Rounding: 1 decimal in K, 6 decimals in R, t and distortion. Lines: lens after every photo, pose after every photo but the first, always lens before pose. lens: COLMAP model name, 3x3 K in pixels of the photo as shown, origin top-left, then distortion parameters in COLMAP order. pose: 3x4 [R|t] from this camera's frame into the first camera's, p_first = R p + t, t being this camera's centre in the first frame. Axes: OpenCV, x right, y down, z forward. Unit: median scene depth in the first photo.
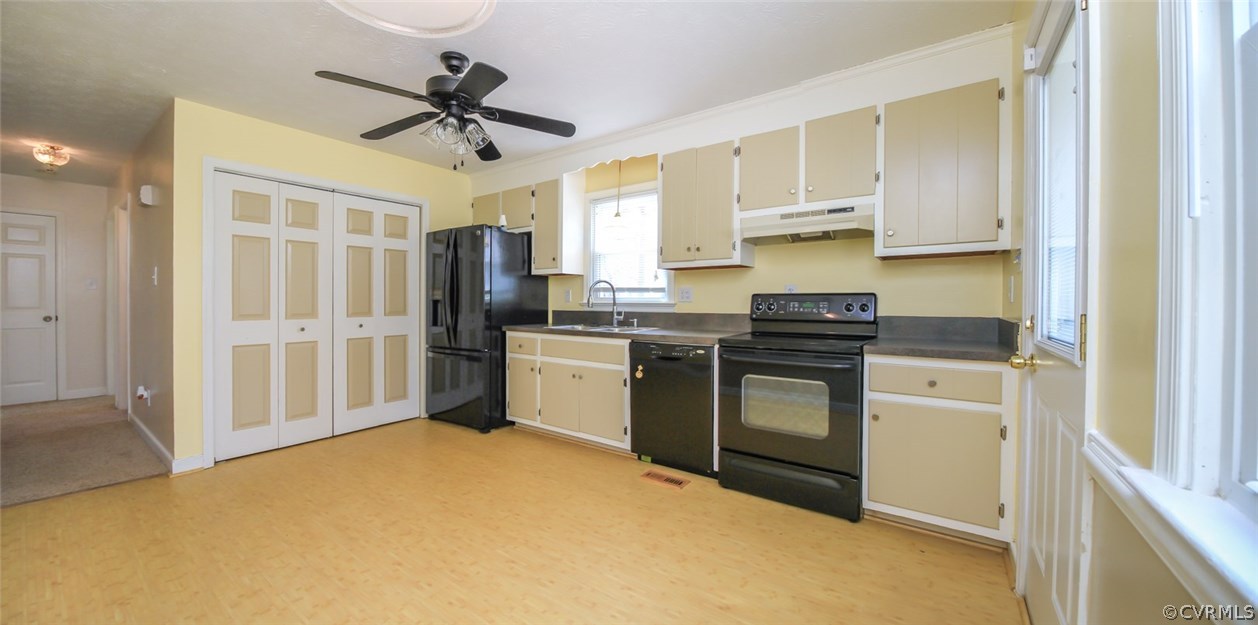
lens RADIAL K [[445.5, 0, 608.3], [0, 445.5, 303.7], [0, 0, 1]] dist [-0.000170, -0.004578]
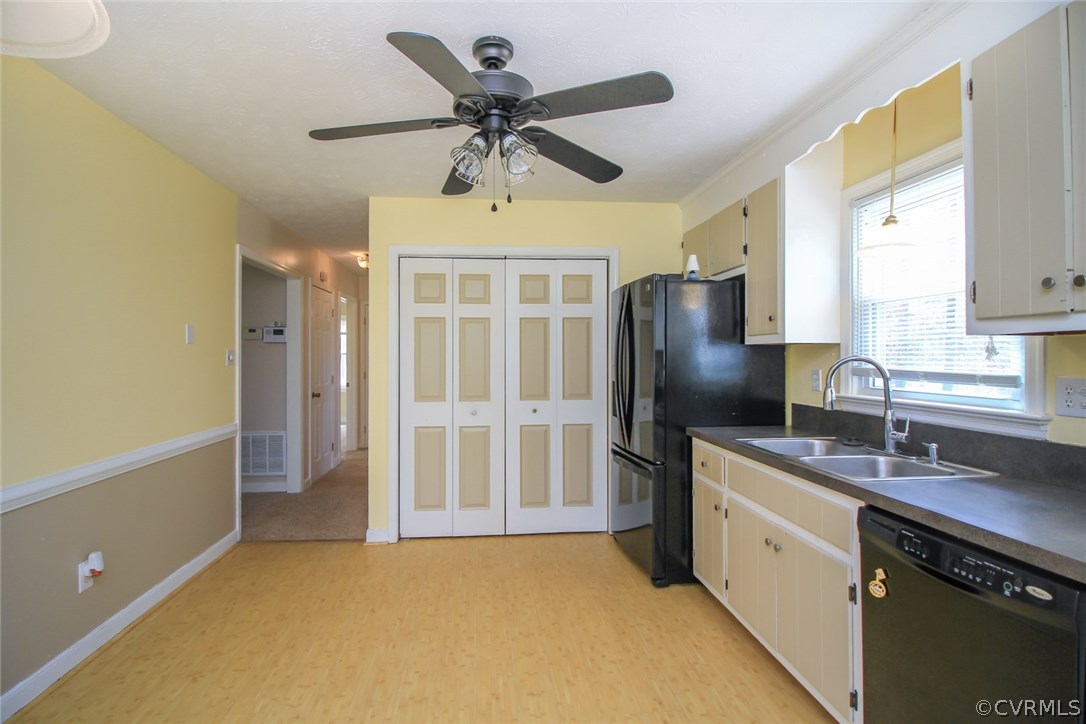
lens RADIAL K [[519.4, 0, 523.9], [0, 519.4, 354.1], [0, 0, 1]] dist [0.002762, -0.014076]
pose [[0.661252, -0.006354, -0.750137, 0.203135], [-0.000657, 0.999959, -0.009049, -0.057978], [0.750163, 0.006476, 0.661221, 0.383736]]
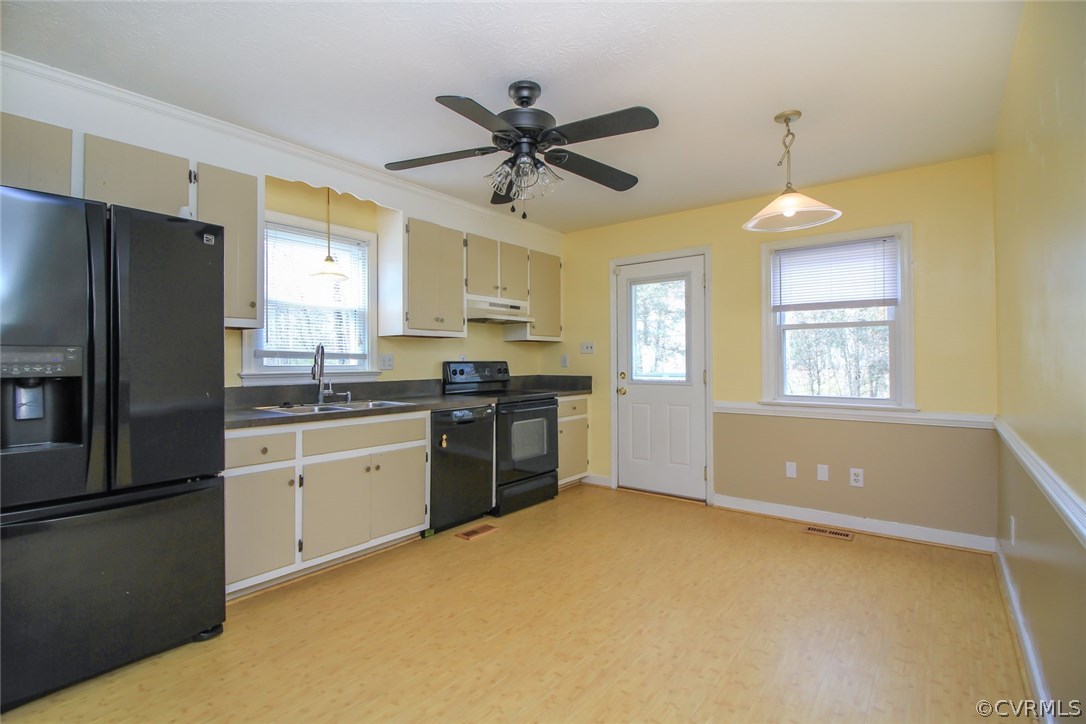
lens RADIAL K [[509.2, 0, 530.8], [0, 509.2, 356.9], [0, 0, 1]] dist [0.000509, -0.012747]
pose [[0.035471, 0.006515, 0.999349, -0.972114], [0.010361, 0.999923, -0.006887, -0.022123], [-0.999317, 0.010599, 0.035401, 0.710324]]
